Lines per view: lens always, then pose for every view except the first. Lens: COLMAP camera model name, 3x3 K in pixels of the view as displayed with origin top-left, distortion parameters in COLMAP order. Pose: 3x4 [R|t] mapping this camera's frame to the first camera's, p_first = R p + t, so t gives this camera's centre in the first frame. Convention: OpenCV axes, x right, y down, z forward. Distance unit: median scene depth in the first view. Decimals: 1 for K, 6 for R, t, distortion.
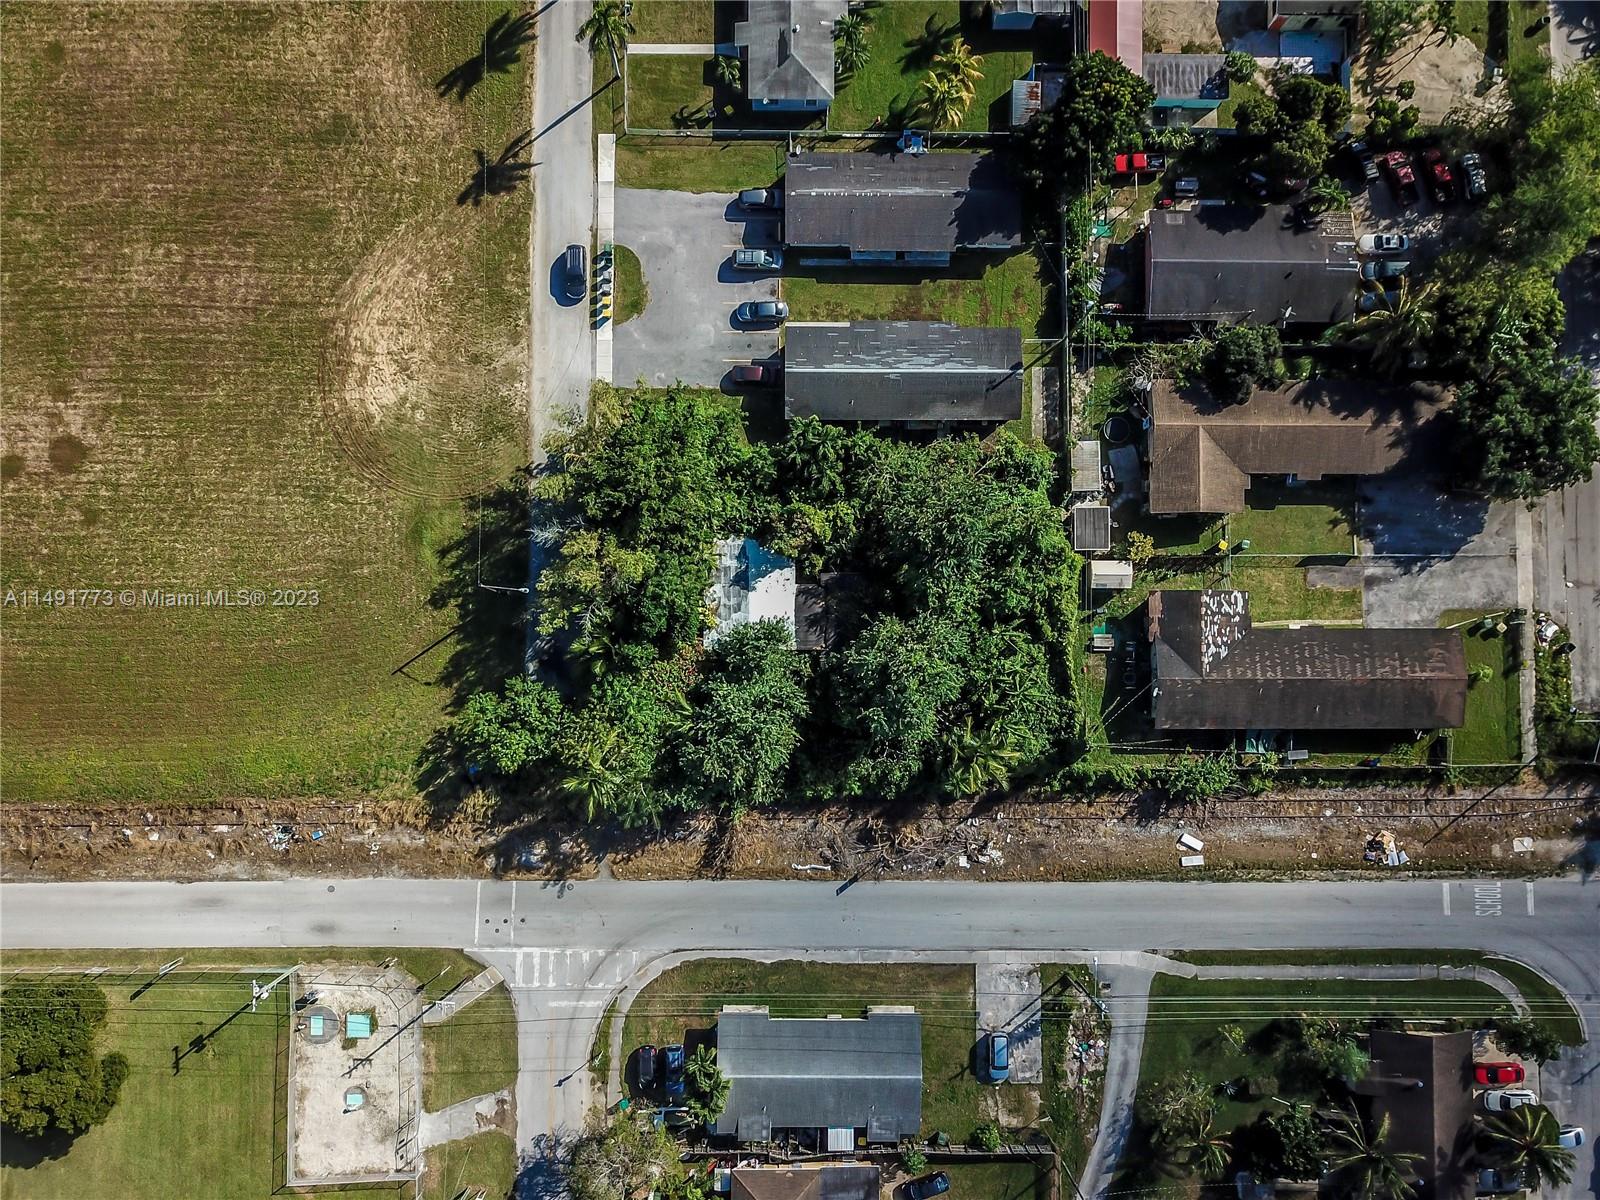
lens RADIAL K [[1231.5, 0, 802.9], [0, 1231.5, 607.5], [0, 0, 1]] dist [0.002057, -0.004241]
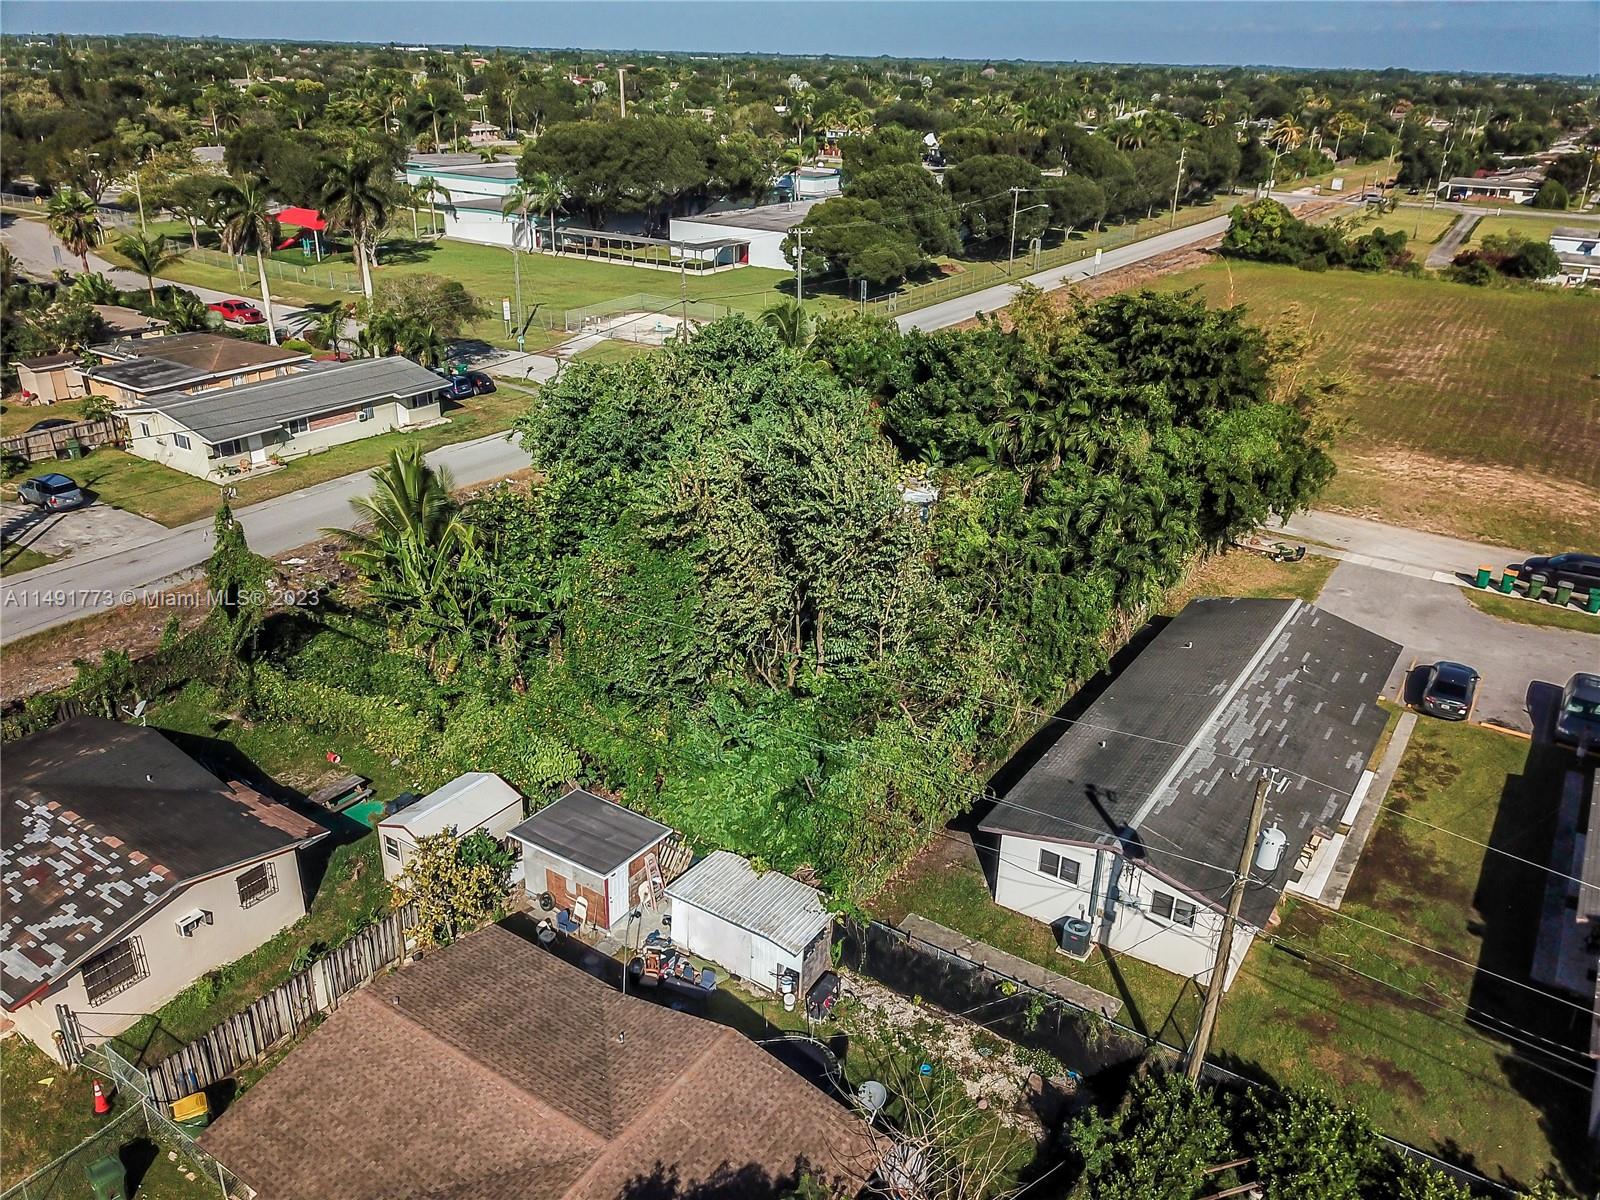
lens RADIAL K [[1231.5, 0, 802.9], [0, 1231.5, 607.5], [0, 0, 1]] dist [0.002057, -0.004241]
pose [[-0.545662, 0.318765, -0.775011, 0.443537], [-0.837926, -0.194853, 0.509815, -0.271620], [0.011498, 0.927589, 0.373426, 0.820394]]
